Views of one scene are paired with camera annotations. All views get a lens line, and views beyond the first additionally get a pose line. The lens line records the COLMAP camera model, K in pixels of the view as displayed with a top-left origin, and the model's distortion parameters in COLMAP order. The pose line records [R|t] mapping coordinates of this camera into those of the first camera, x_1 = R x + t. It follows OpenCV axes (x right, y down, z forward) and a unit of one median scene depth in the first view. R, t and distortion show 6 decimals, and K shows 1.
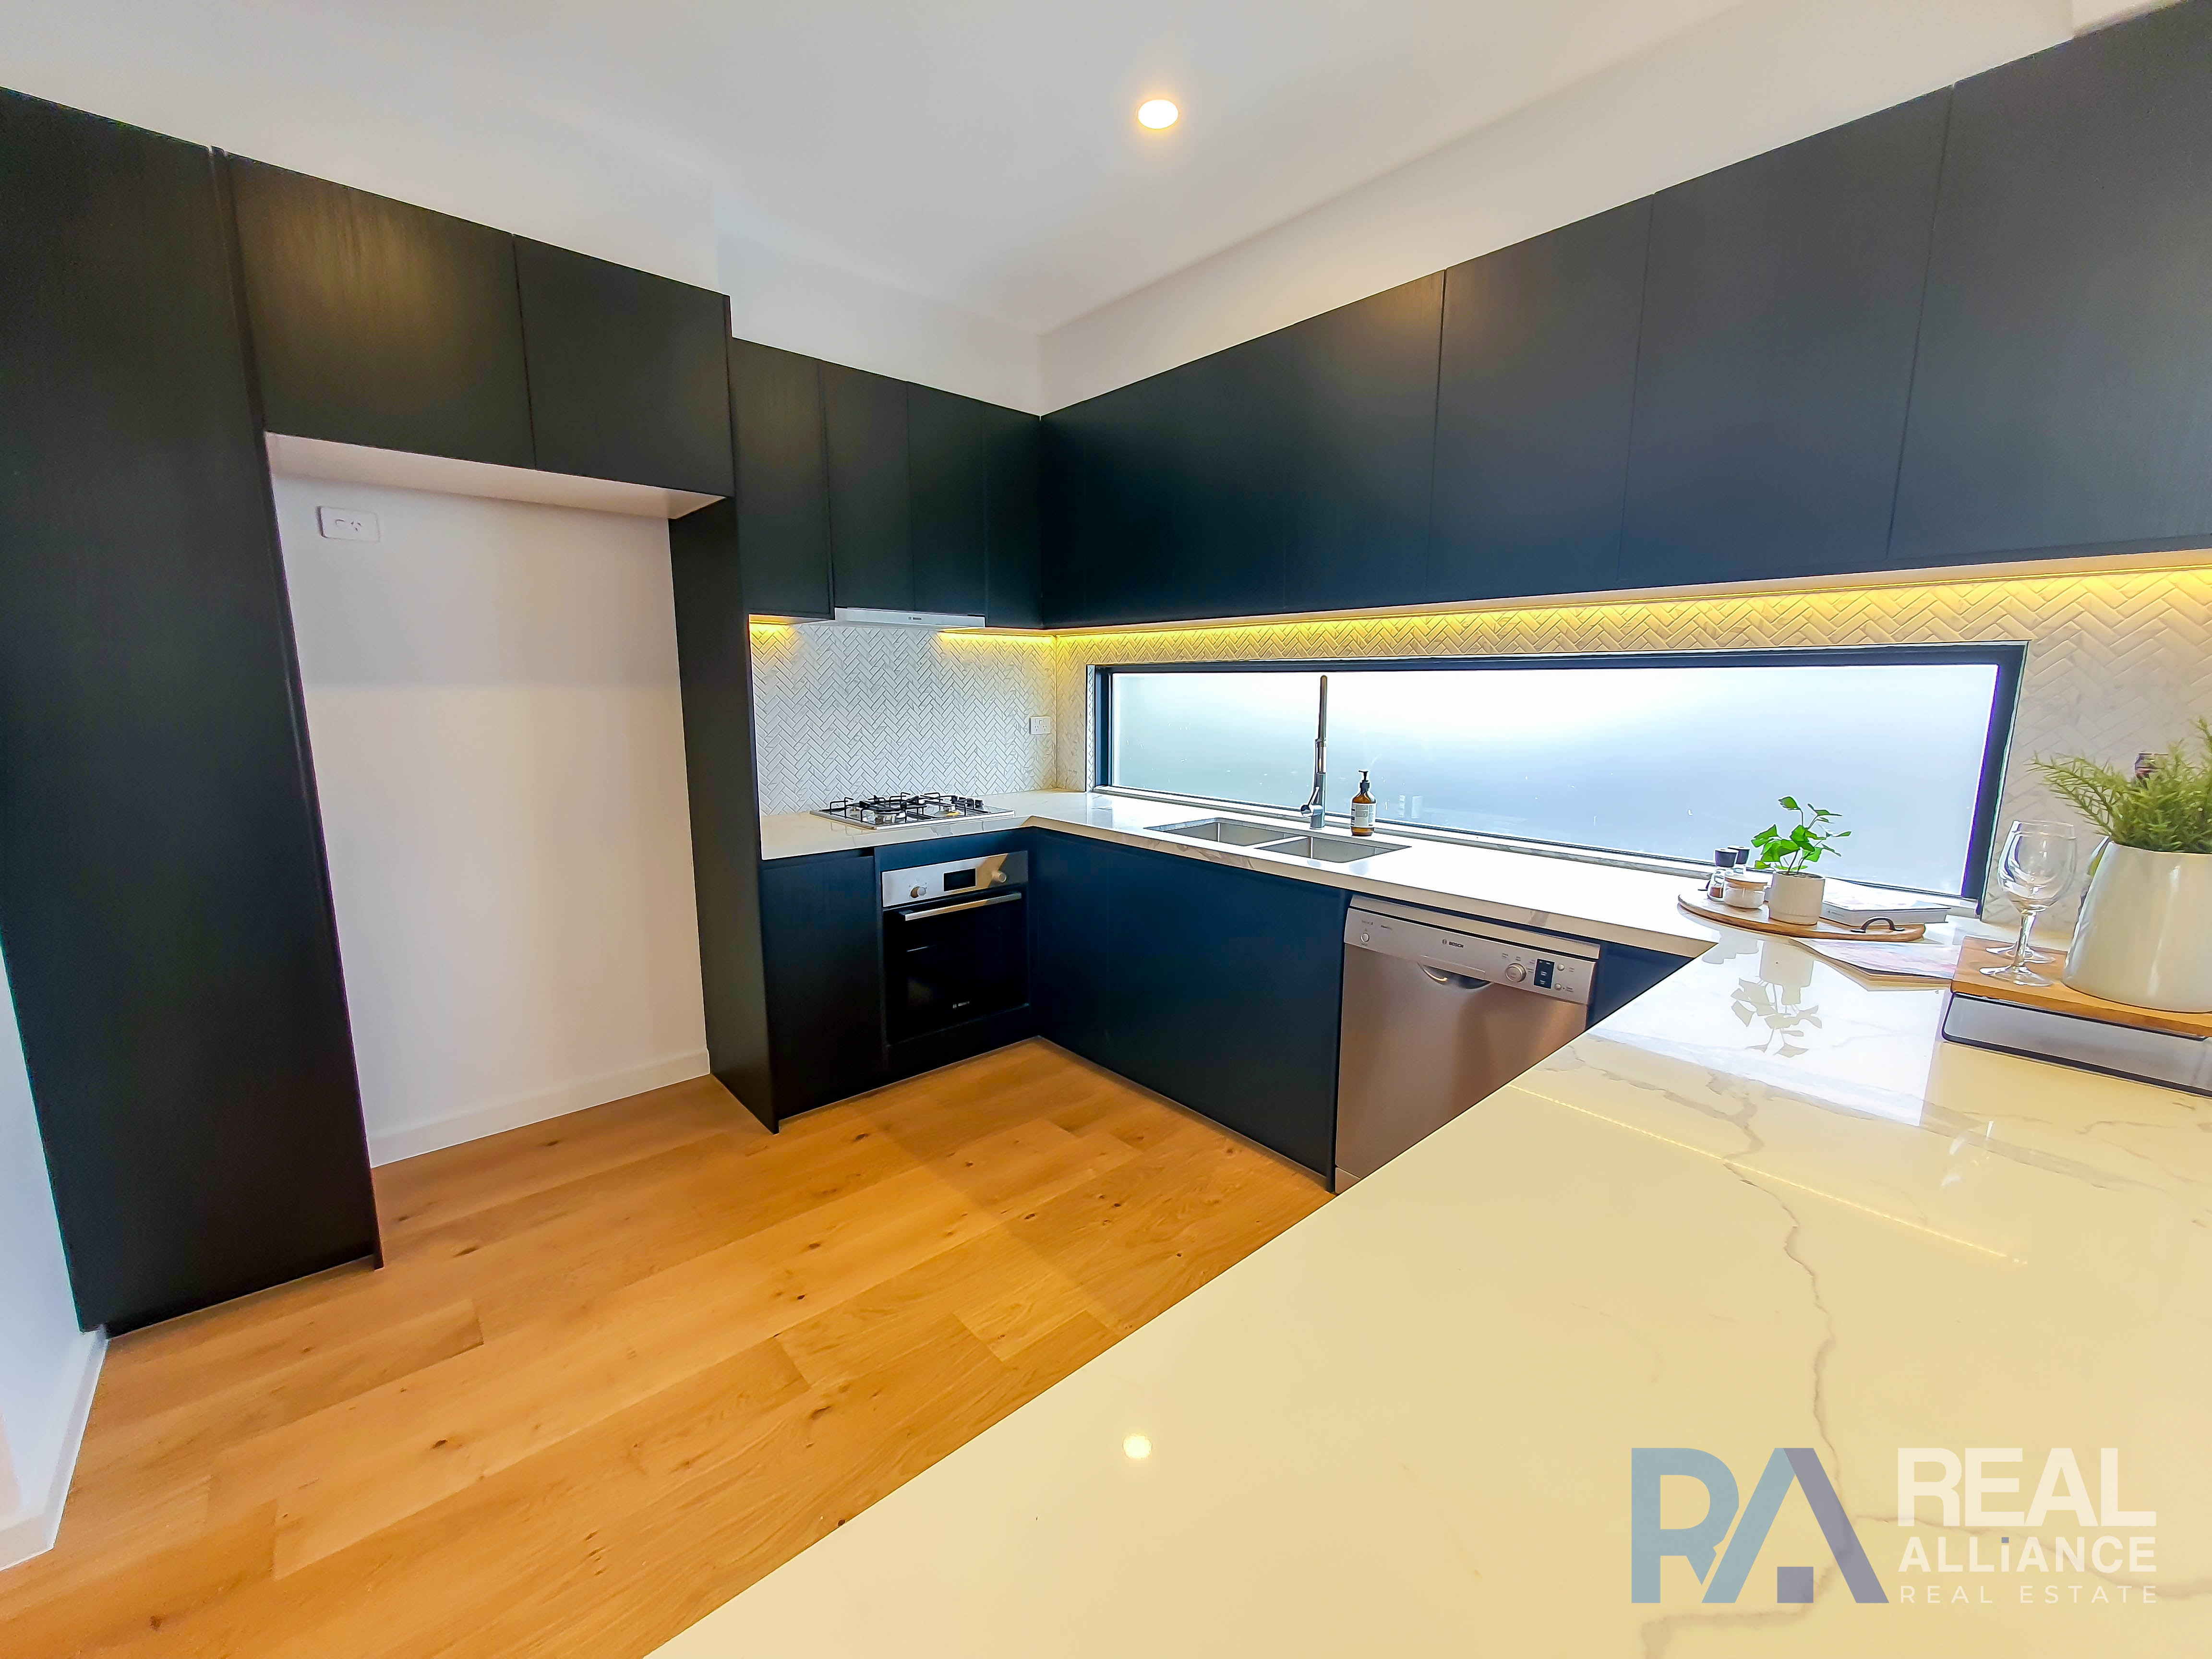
lens RADIAL K [[883.5, 0, 1091.6], [0, 883.5, 841.6], [0, 0, 1]] dist [-0.001111, -0.001299]
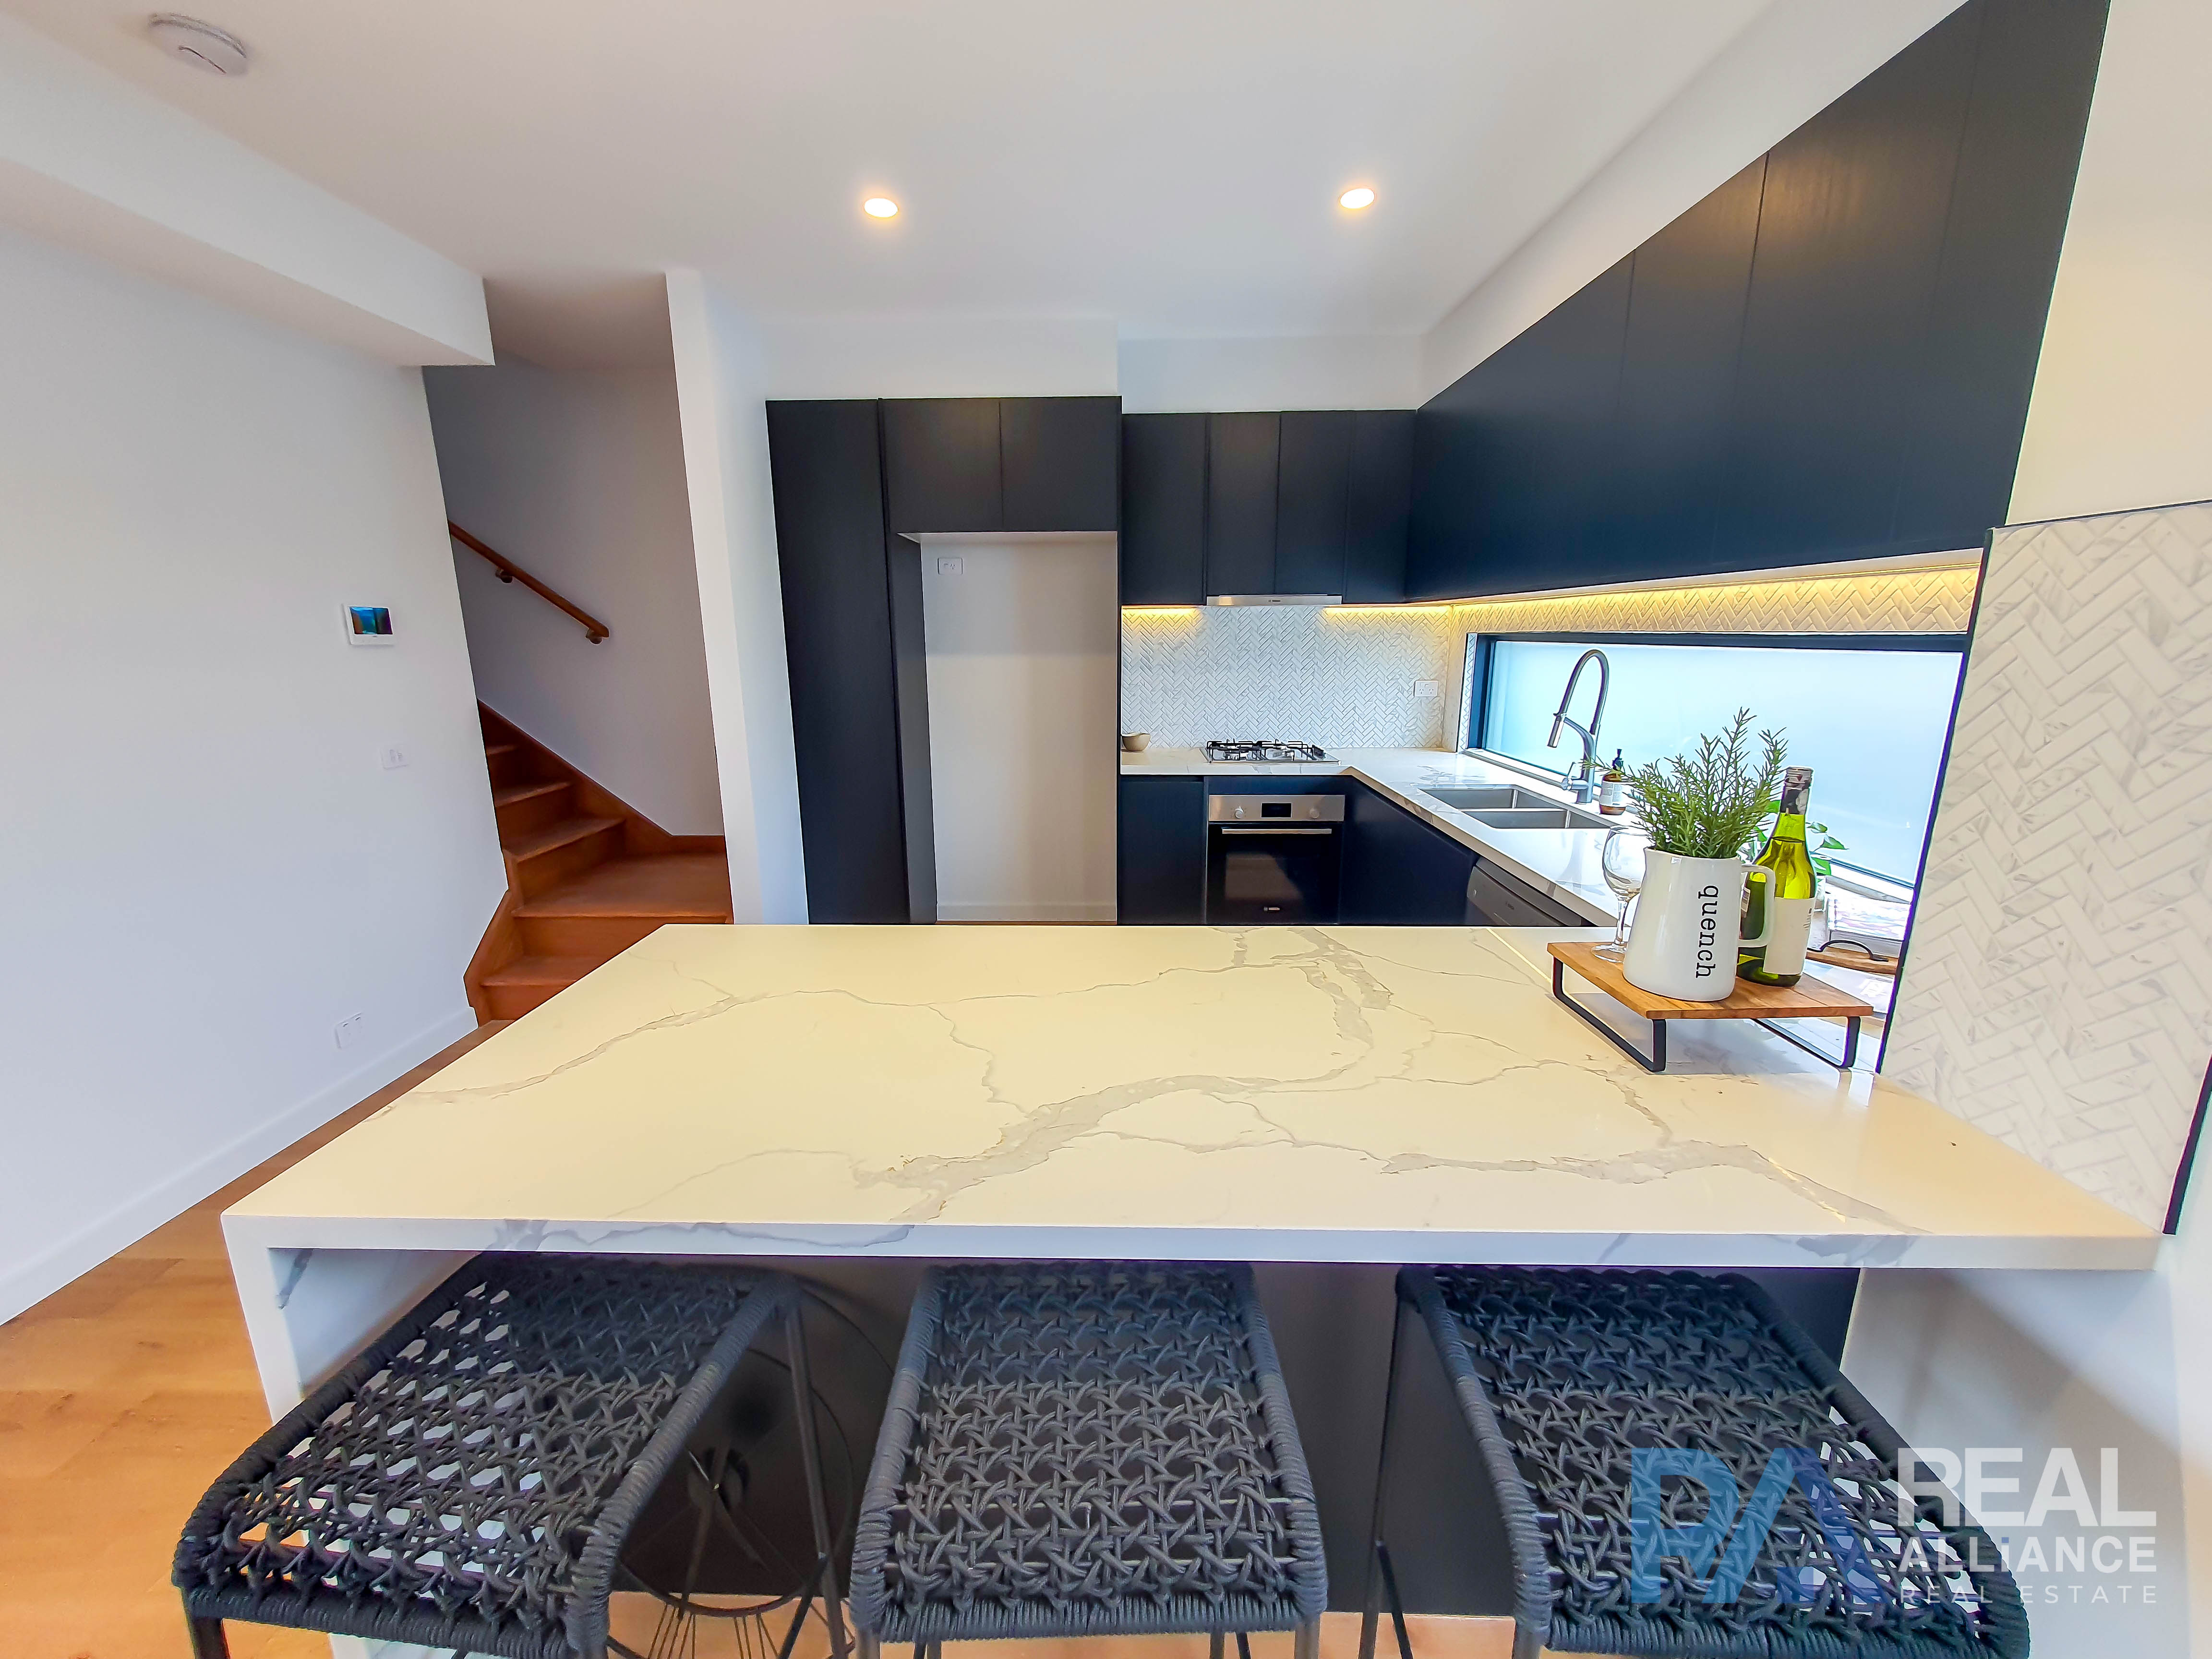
lens RADIAL K [[883.5, 0, 1103.6], [0, 883.5, 838.6], [0, 0, 1]] dist [-0.001111, -0.001299]
pose [[0.740054, 0.149789, -0.655655, 0.529464], [-0.115737, 0.988703, 0.095242, -0.008732], [0.662514, 0.005400, 0.749030, -0.110035]]
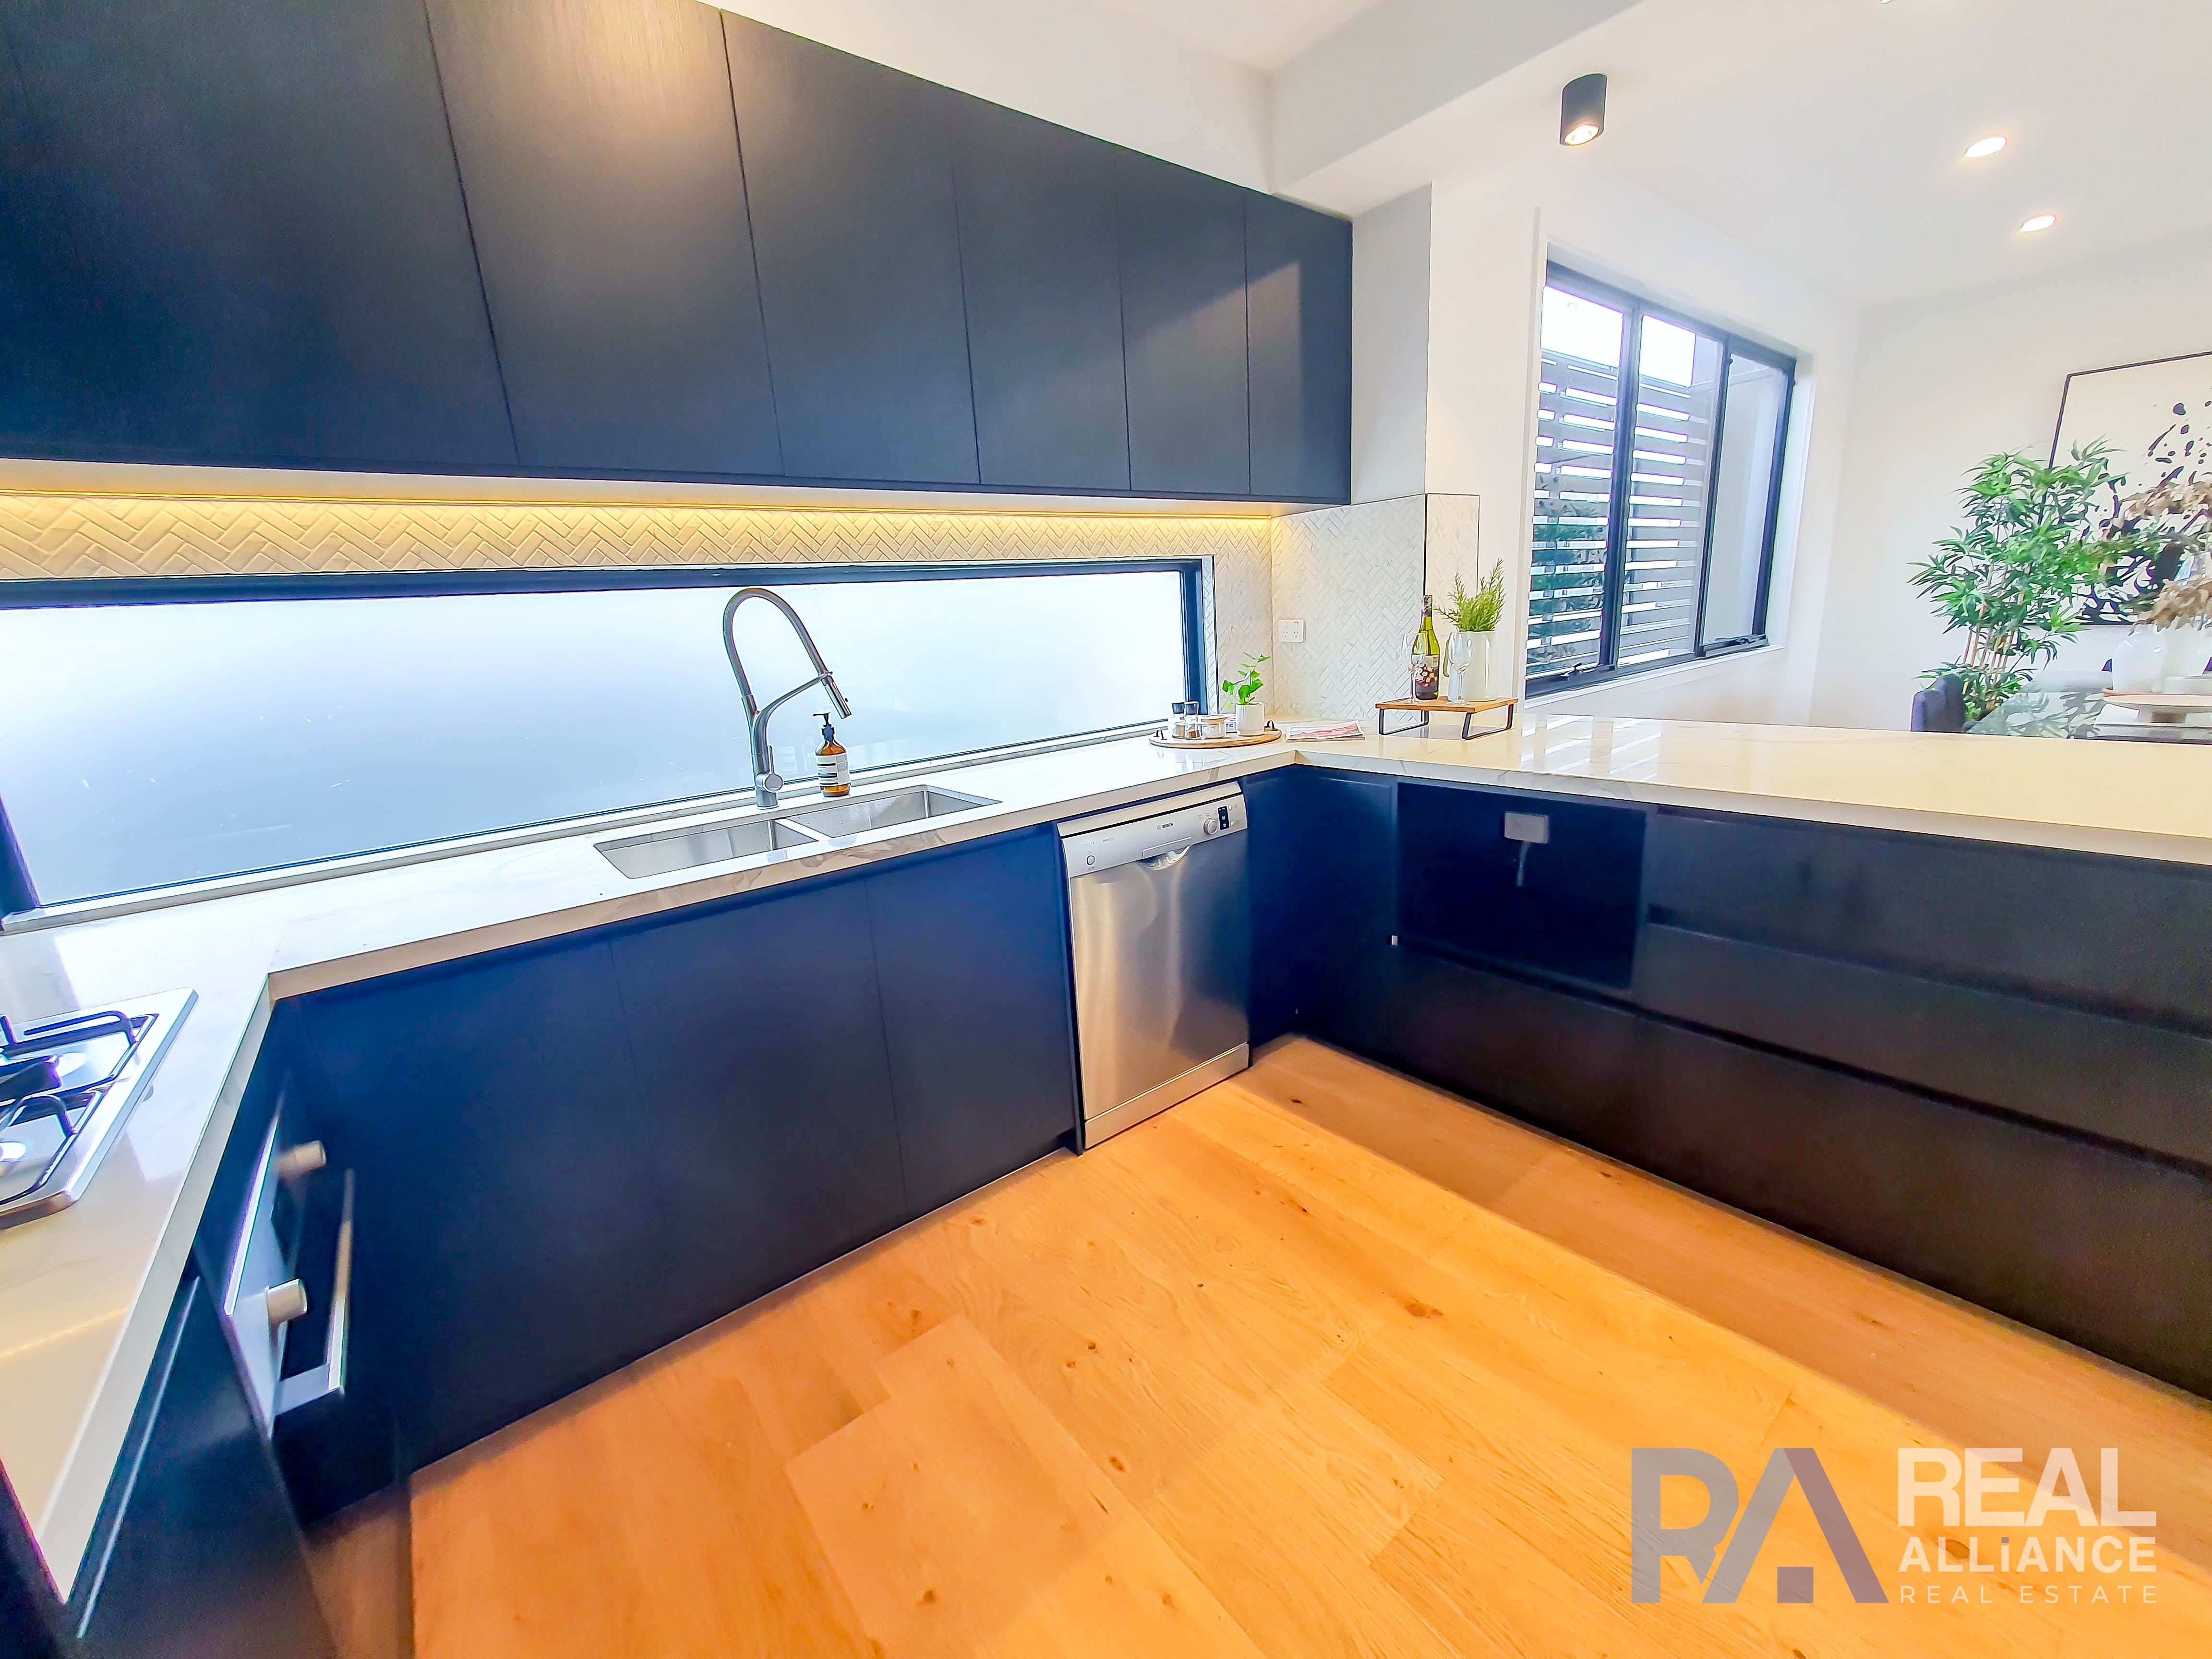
lens RADIAL K [[883.5, 0, 1112.6], [0, 883.5, 822.5], [0, 0, 1]] dist [-0.001111, -0.001299]
pose [[0.047974, -0.236922, 0.970343, -0.440881], [0.240780, 0.945557, 0.218966, -0.095830], [-0.969393, 0.223135, 0.102409, 0.679513]]
